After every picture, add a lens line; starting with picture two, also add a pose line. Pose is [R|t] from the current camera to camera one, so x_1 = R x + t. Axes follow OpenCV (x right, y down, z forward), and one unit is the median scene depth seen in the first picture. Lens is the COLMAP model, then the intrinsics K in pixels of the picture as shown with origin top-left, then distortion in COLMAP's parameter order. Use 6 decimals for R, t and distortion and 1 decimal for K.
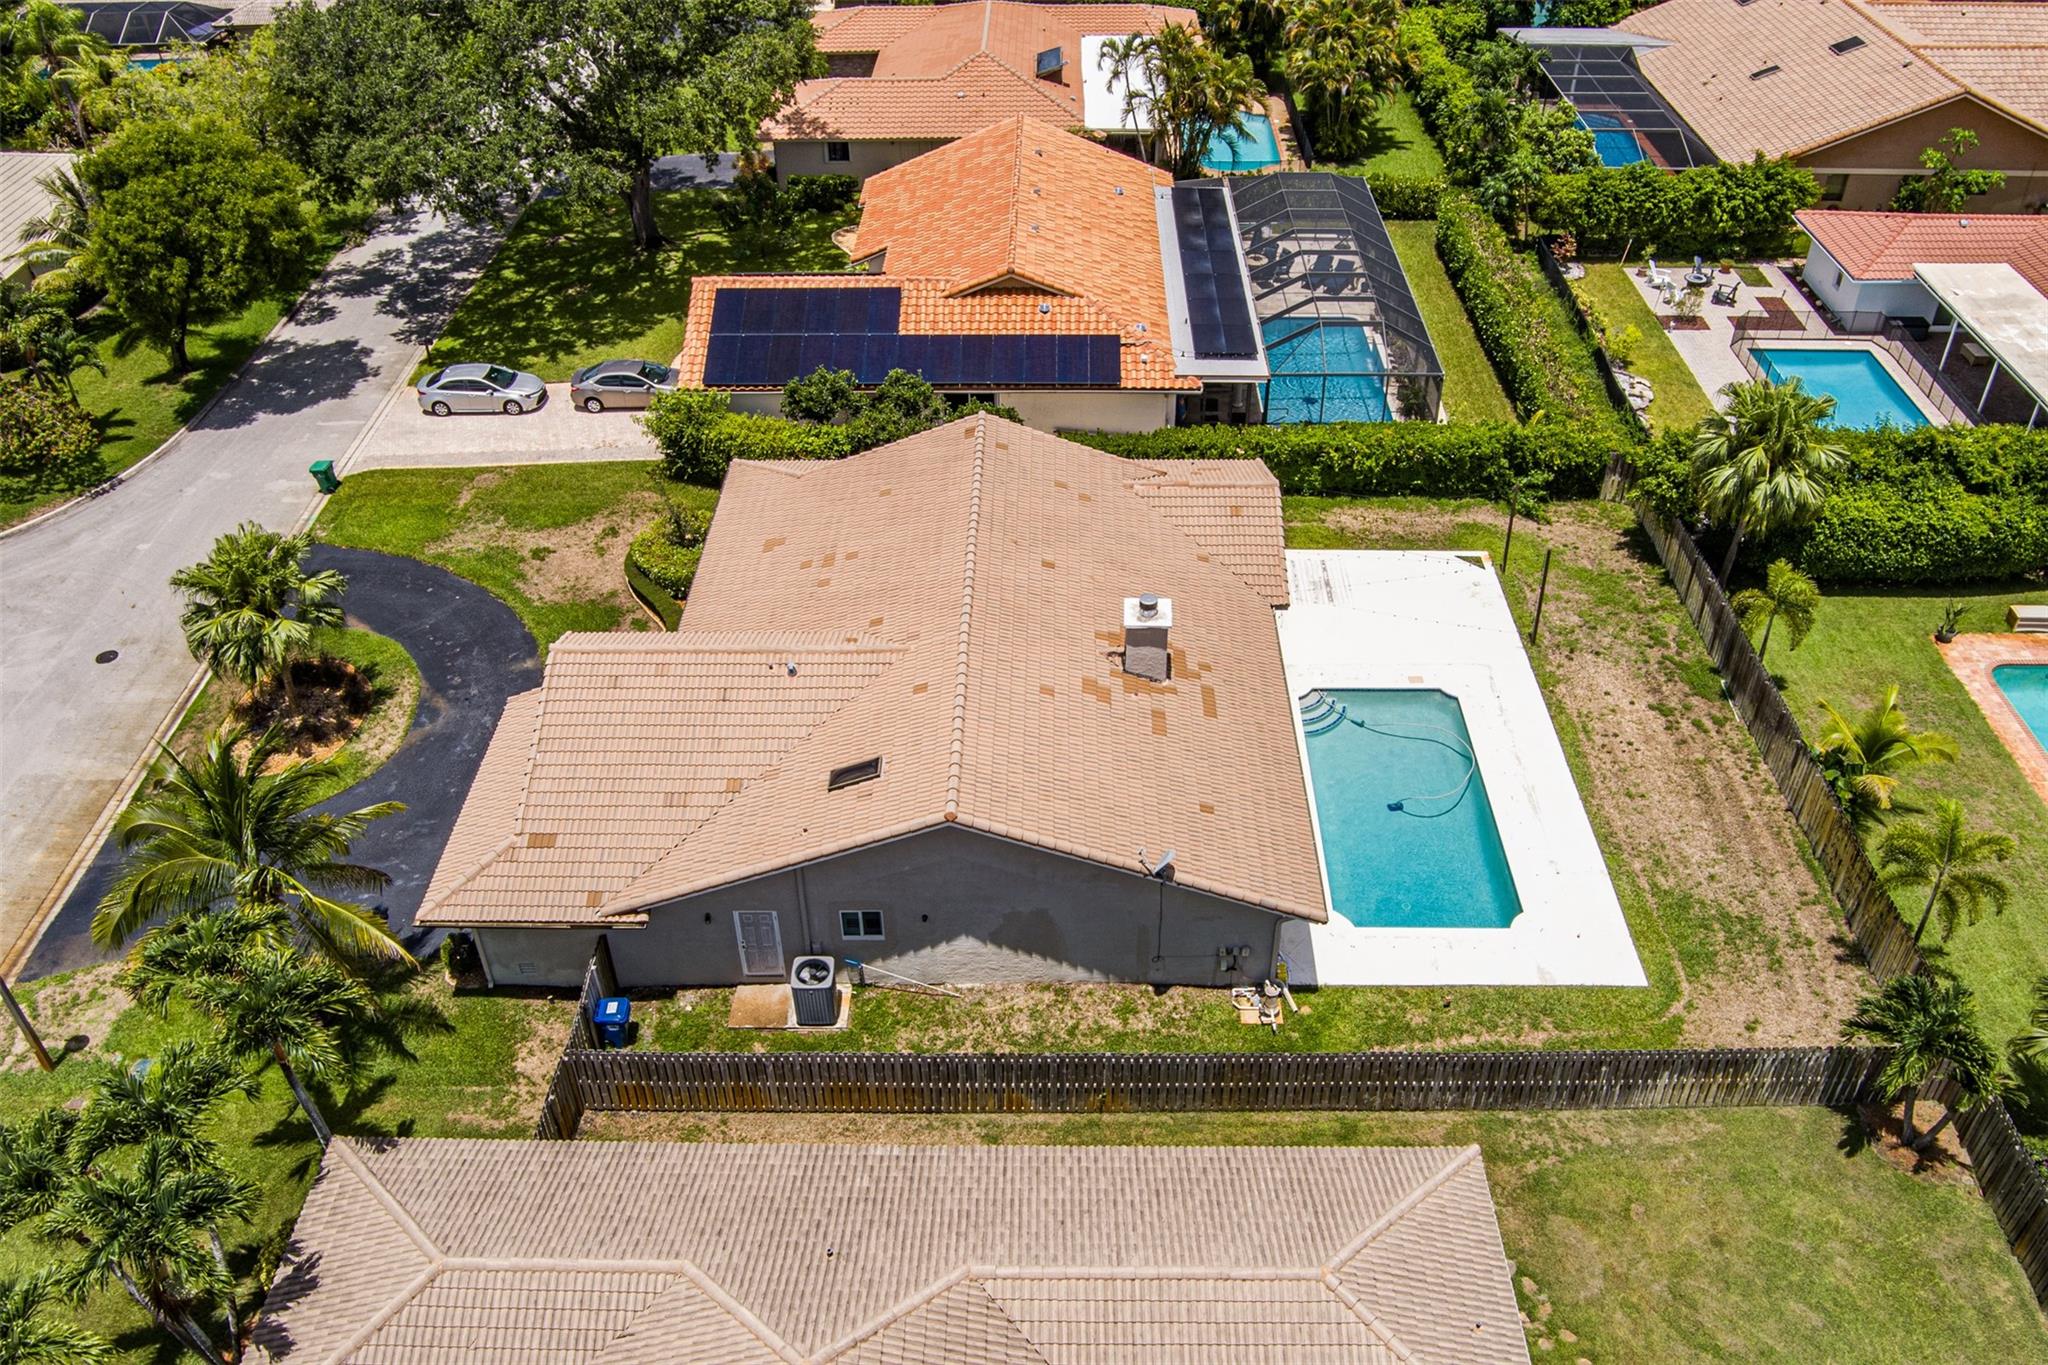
lens RADIAL K [[1657.3, 0, 1024.0], [0, 1657.3, 682.5], [0, 0, 1]] dist [-0.059598, -0.000130]
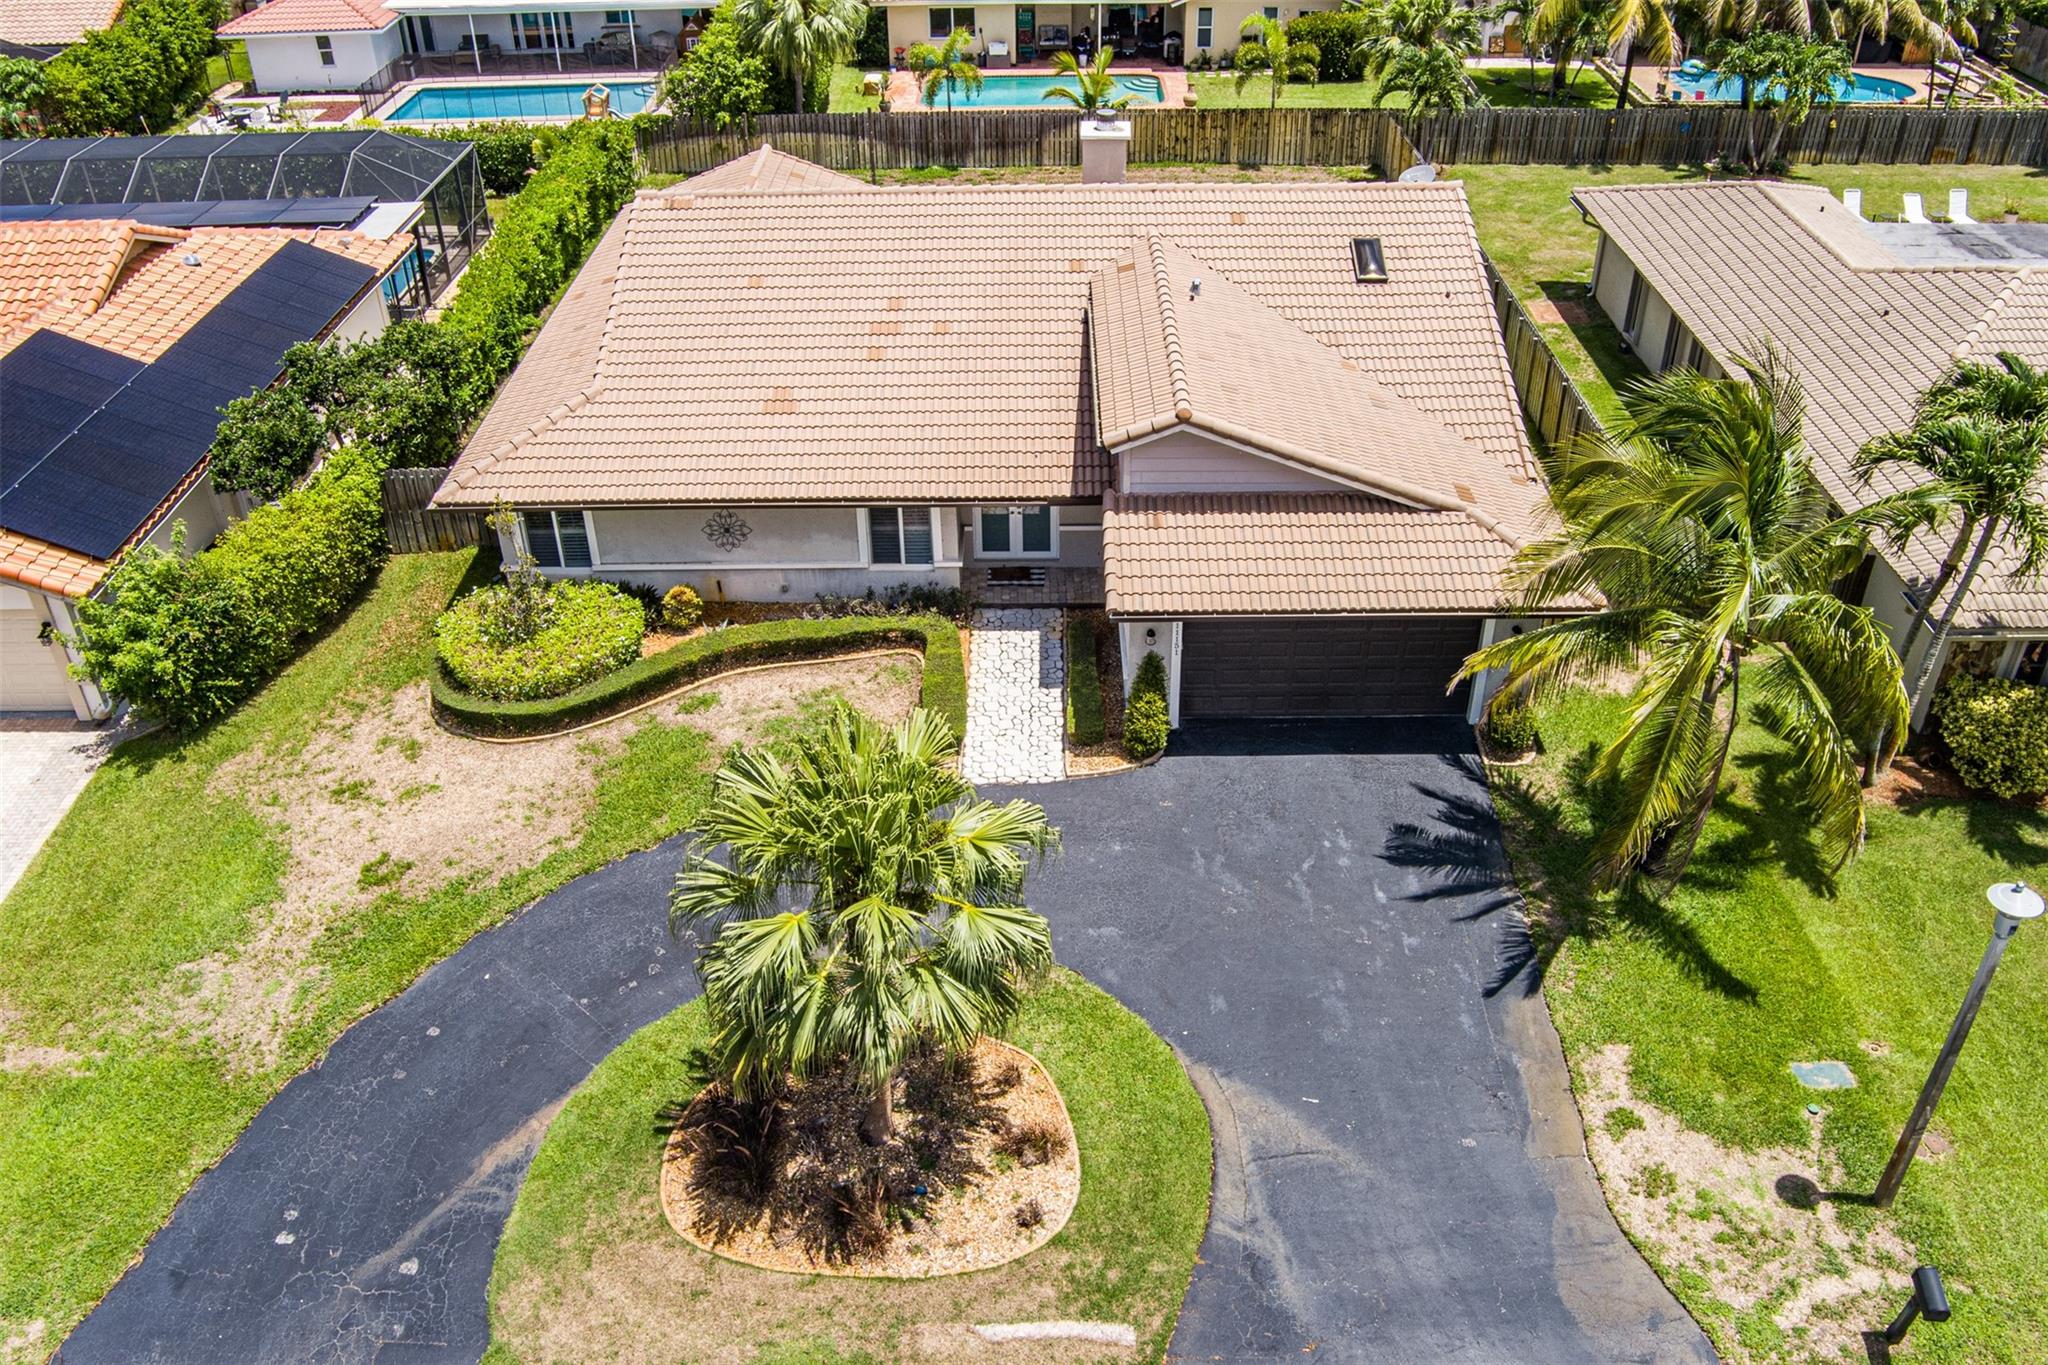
lens RADIAL K [[1657.3, 0, 1024.0], [0, 1657.3, 682.5], [0, 0, 1]] dist [-0.059598, -0.000130]
pose [[-0.008259, -0.551269, 0.834287, -0.768358], [0.624332, 0.648876, 0.434936, -0.238176], [-0.781115, 0.524464, 0.338816, 0.756281]]
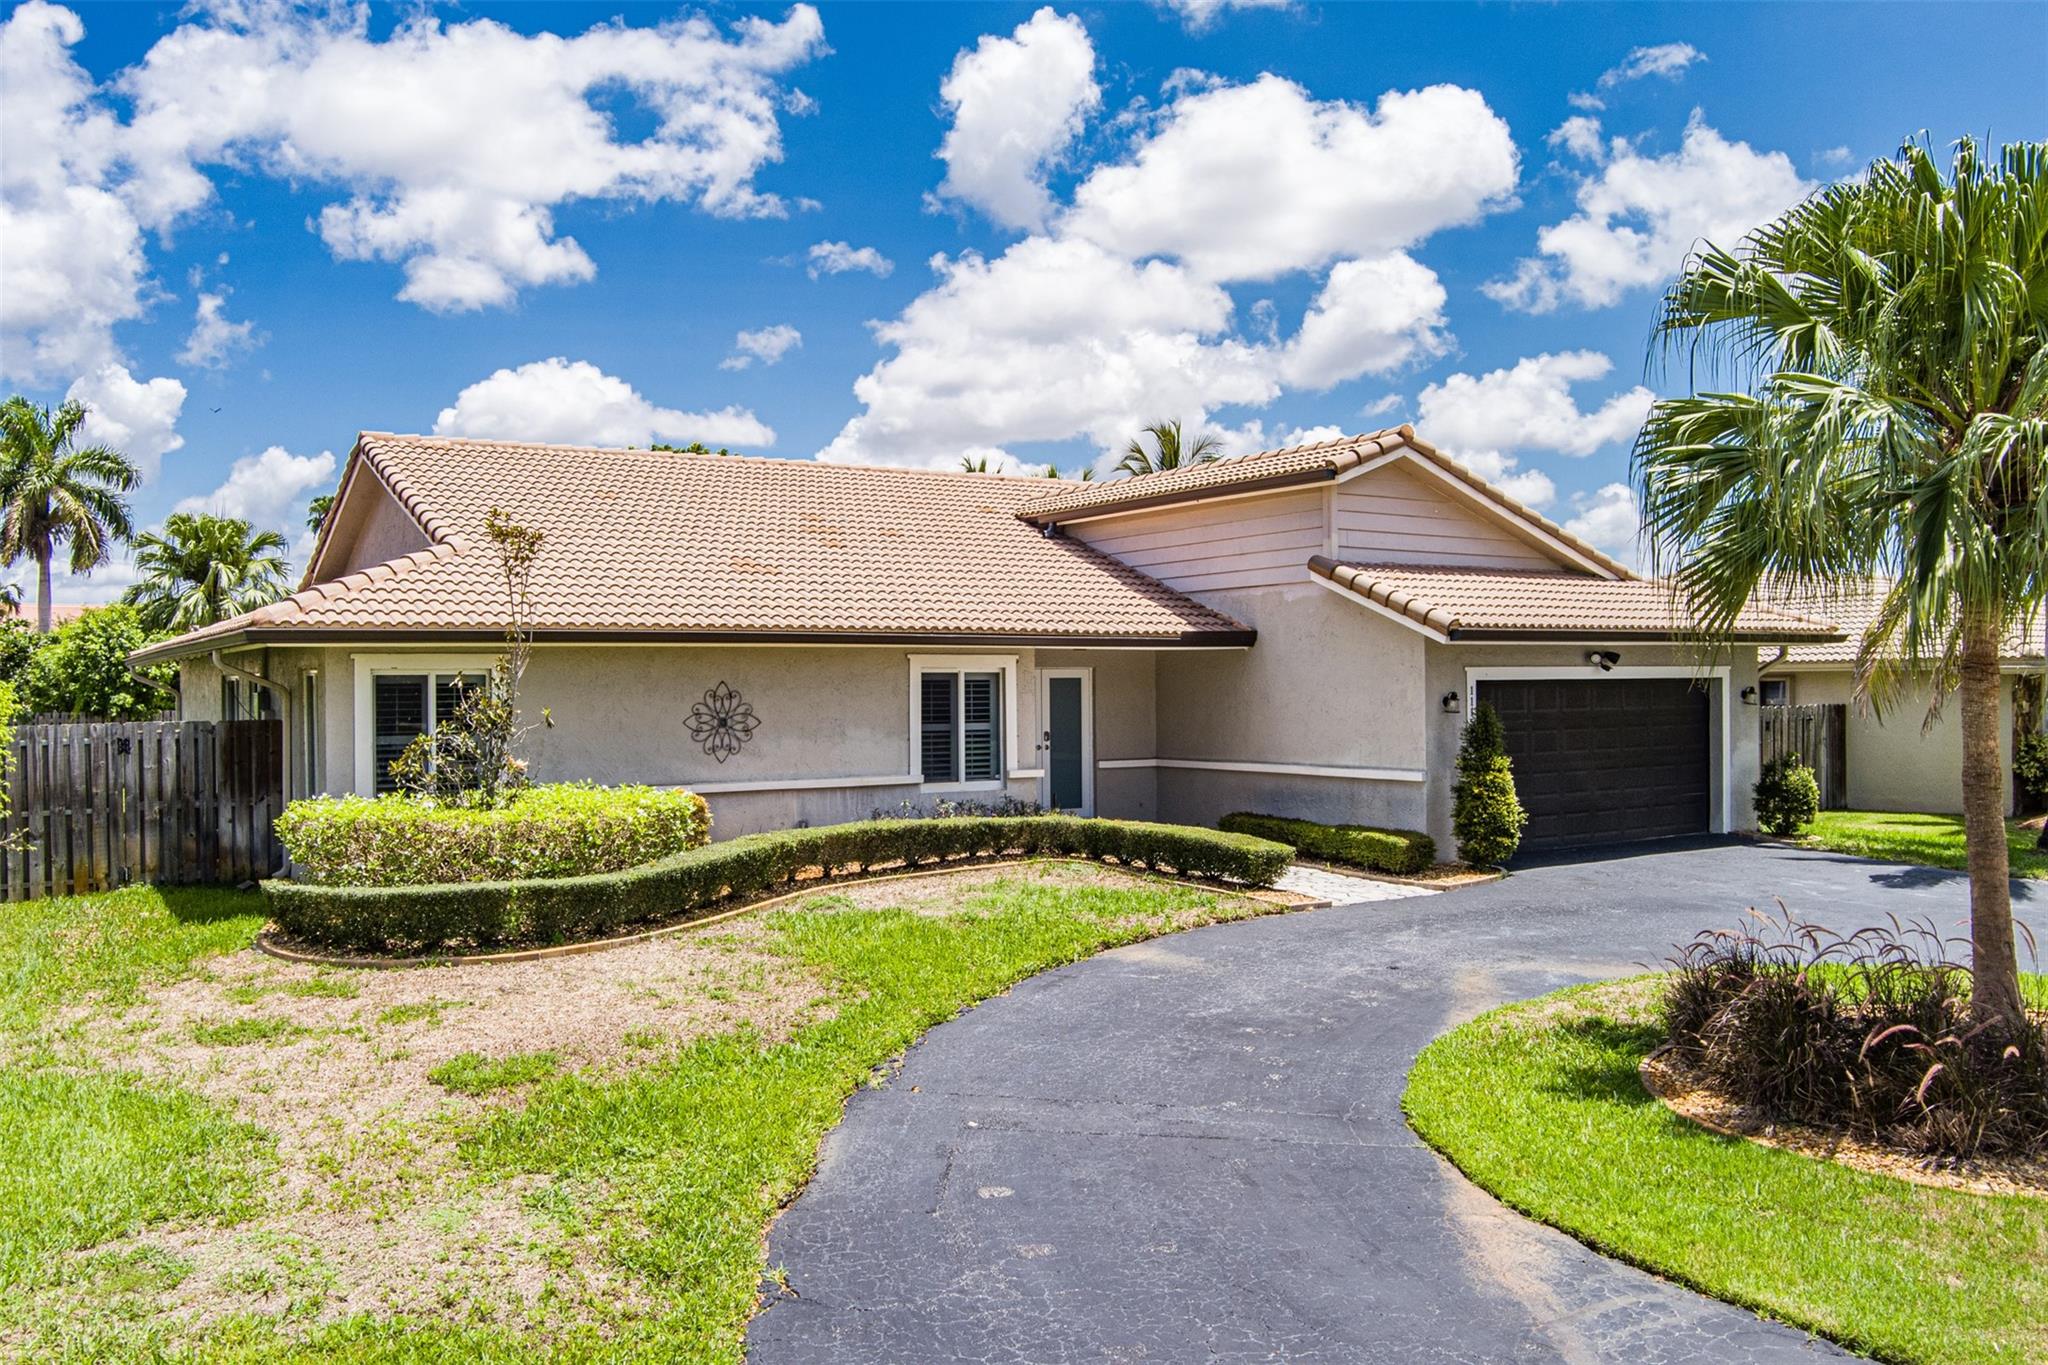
lens RADIAL K [[1657.3, 0, 1024.0], [0, 1657.3, 682.5], [0, 0, 1]] dist [-0.059598, -0.000130]
pose [[-0.551336, 0.017162, 0.834106, -0.563667], [0.523477, 0.785603, 0.329850, -0.167665], [-0.649615, 0.618493, -0.442115, 1.168331]]
